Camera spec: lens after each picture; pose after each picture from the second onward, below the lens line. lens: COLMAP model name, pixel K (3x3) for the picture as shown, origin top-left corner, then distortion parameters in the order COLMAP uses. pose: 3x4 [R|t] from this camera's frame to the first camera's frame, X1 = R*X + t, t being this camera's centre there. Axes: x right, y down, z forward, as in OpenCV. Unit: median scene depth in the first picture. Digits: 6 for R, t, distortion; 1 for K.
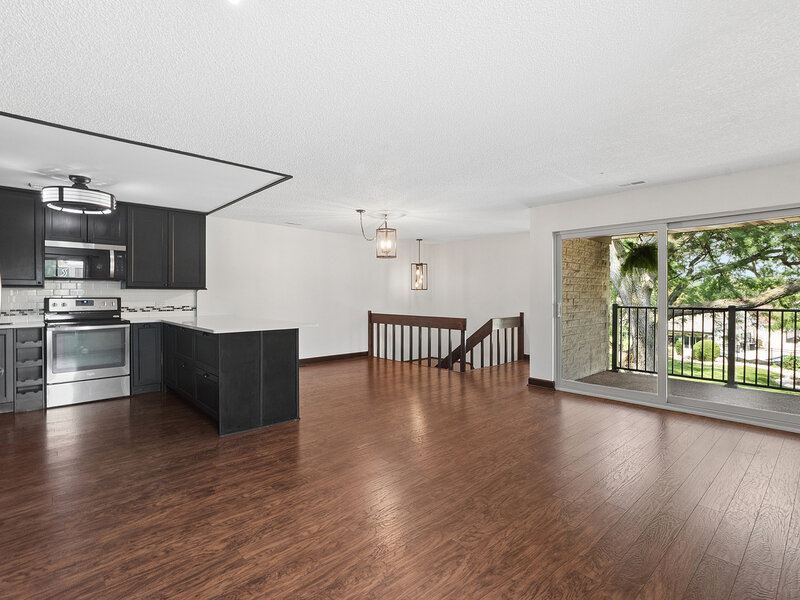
lens RADIAL K [[397.8, 0, 397.4], [0, 397.8, 299.2], [0, 0, 1]] dist [-0.000965, -0.001062]
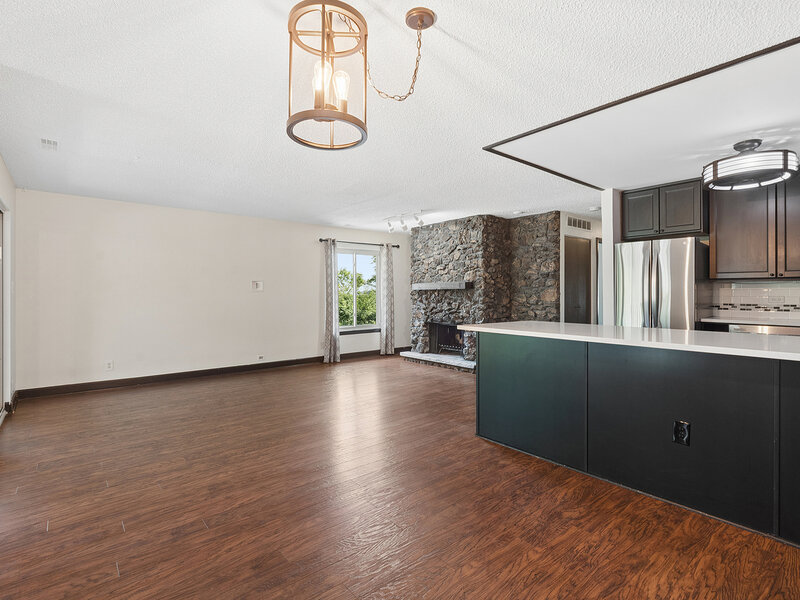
lens RADIAL K [[402.2, 0, 400.7], [0, 402.2, 292.5], [0, 0, 1]] dist [-0.000833, -0.000314]
pose [[-0.999003, 0.003874, 0.044470, -0.103590], [0.004024, 0.999987, 0.003271, -0.005177], [-0.044457, 0.003447, -0.999005, 1.531609]]
